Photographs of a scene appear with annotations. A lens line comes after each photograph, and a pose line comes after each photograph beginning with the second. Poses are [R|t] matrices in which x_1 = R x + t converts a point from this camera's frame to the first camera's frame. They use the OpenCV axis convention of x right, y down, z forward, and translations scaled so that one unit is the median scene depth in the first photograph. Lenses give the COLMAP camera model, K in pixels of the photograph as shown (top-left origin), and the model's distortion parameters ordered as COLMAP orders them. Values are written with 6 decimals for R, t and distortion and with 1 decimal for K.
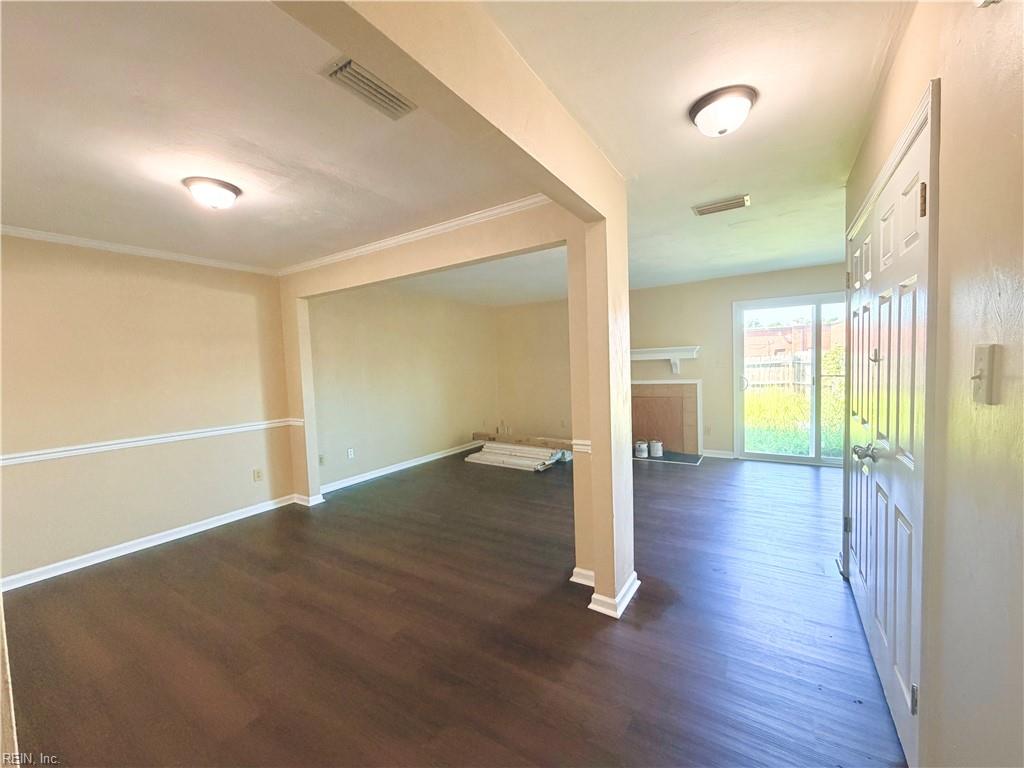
lens RADIAL K [[406.5, 0, 510.7], [0, 406.5, 385.2], [0, 0, 1]] dist [-0.001234, -0.000429]
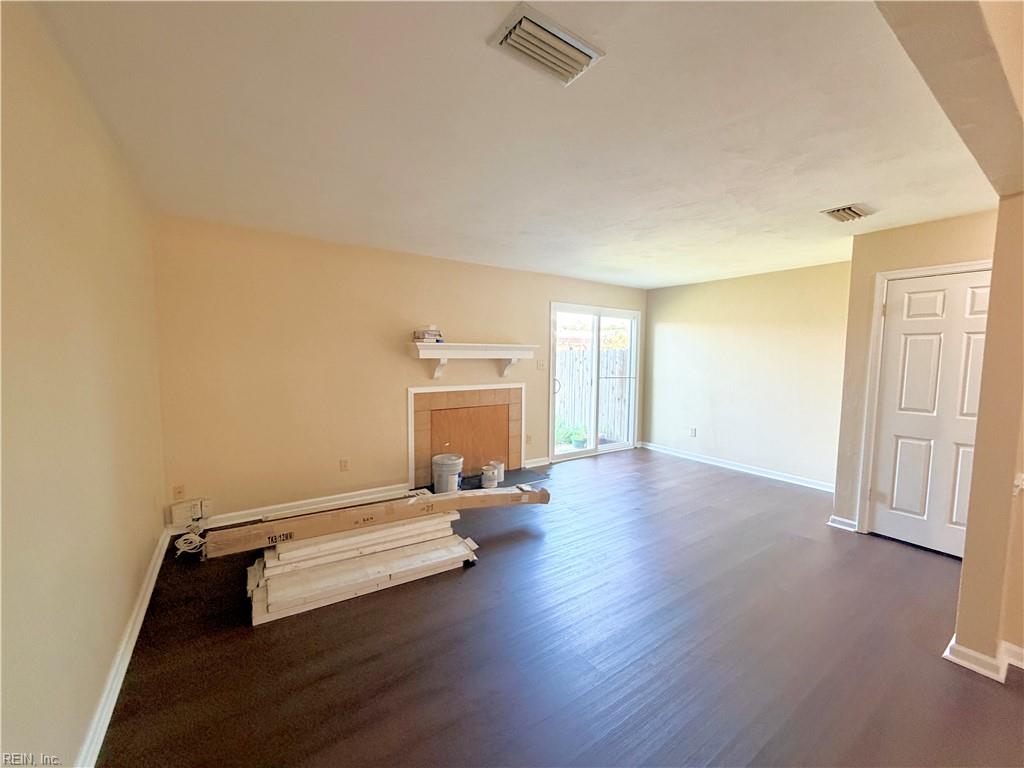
lens RADIAL K [[406.5, 0, 510.7], [0, 406.5, 385.2], [0, 0, 1]] dist [-0.001234, -0.000429]
pose [[0.388906, -0.027350, 0.920872, -0.412238], [0.023233, 0.999533, 0.019874, -0.030764], [-0.920985, 0.013665, 0.389359, 0.772742]]
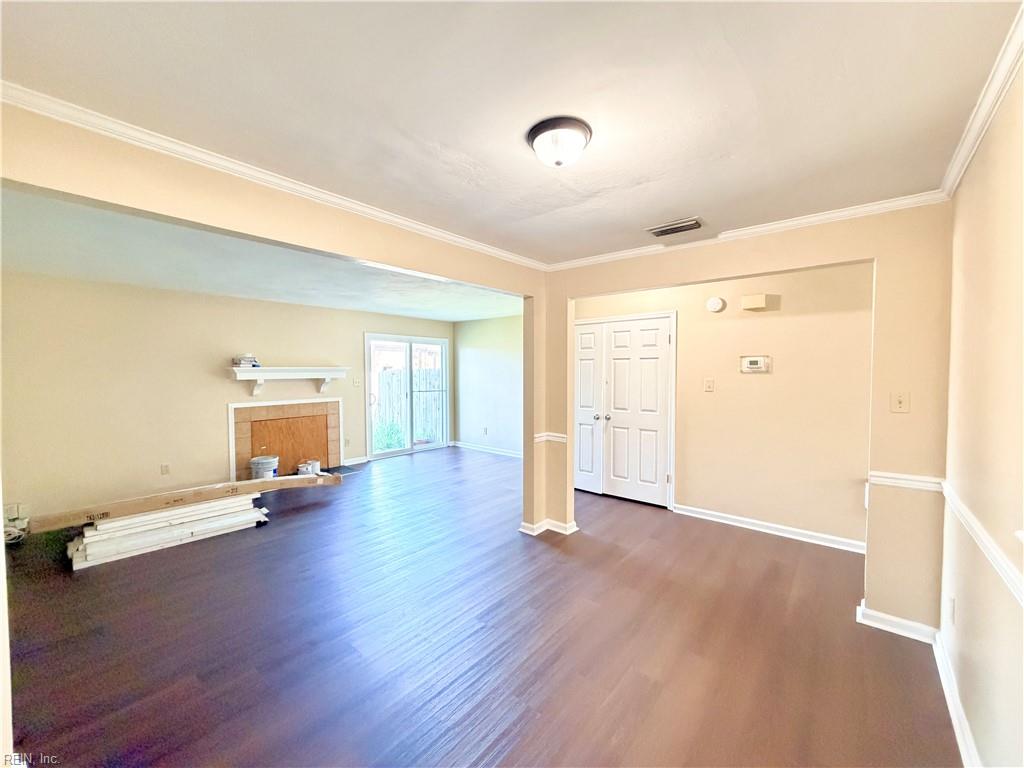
lens RADIAL K [[406.5, 0, 510.7], [0, 406.5, 385.2], [0, 0, 1]] dist [-0.001234, -0.000429]
pose [[0.133577, 0.001437, 0.991037, -0.648813], [0.050219, 0.998704, -0.008216, -0.016107], [-0.989765, 0.050866, 0.133331, 0.444798]]
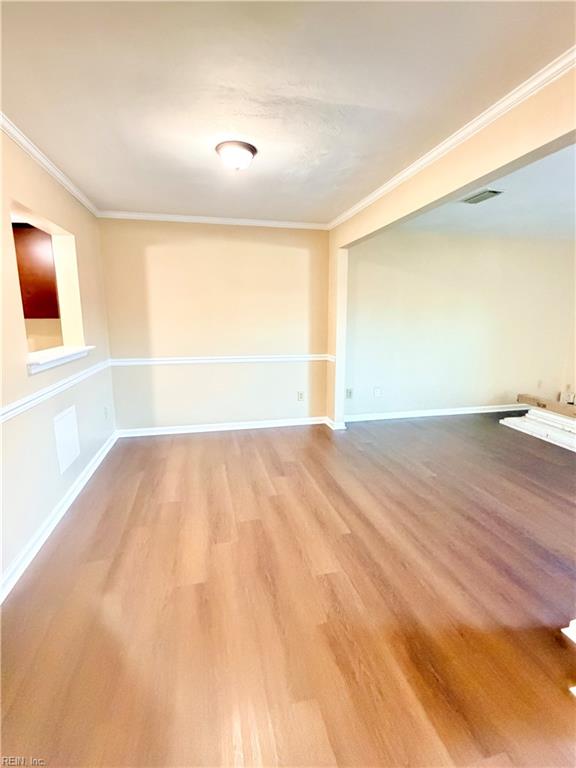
lens RADIAL K [[353.7, 0, 284.4], [0, 353.7, 383.3], [0, 0, 1]] dist [0.000002, -0.000143]
pose [[0.717734, 0.164013, -0.676726, 0.071985], [-0.062388, 0.983102, 0.172099, -0.005466], [0.693517, -0.081301, 0.715838, 0.137135]]
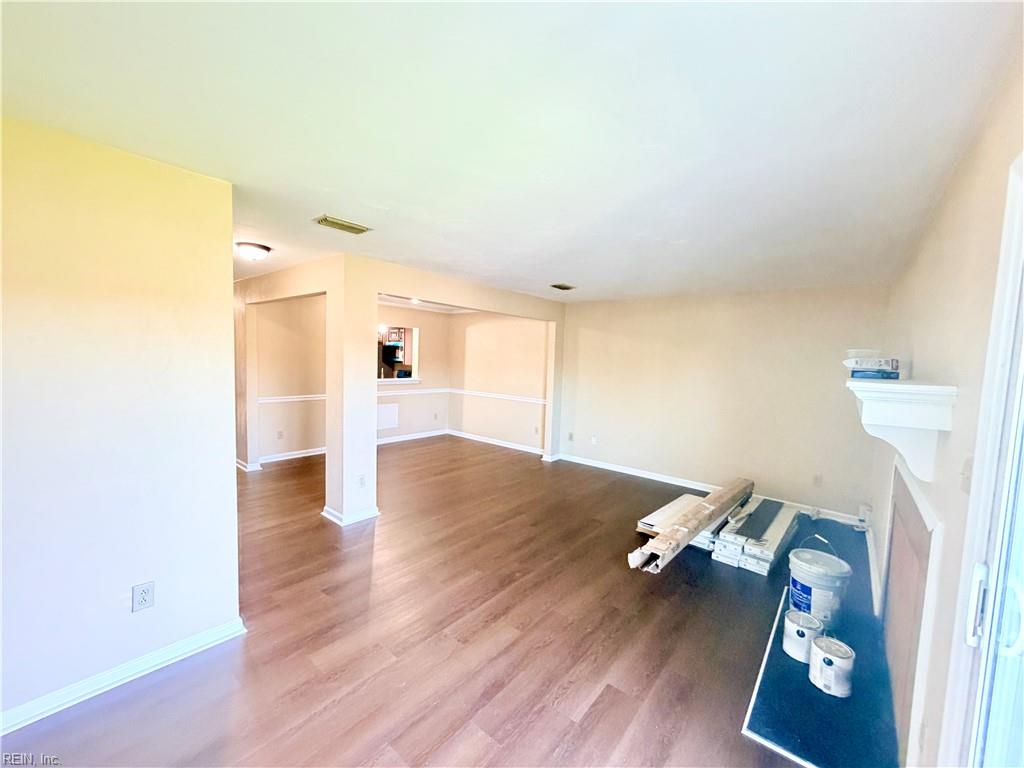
lens RADIAL K [[406.5, 0, 510.7], [0, 406.5, 385.2], [0, 0, 1]] dist [-0.001234, -0.000429]
pose [[-0.124930, 0.104043, -0.986695, 0.819135], [-0.079505, 0.990239, 0.114483, -0.116913], [0.988975, 0.092749, -0.115438, 0.865394]]
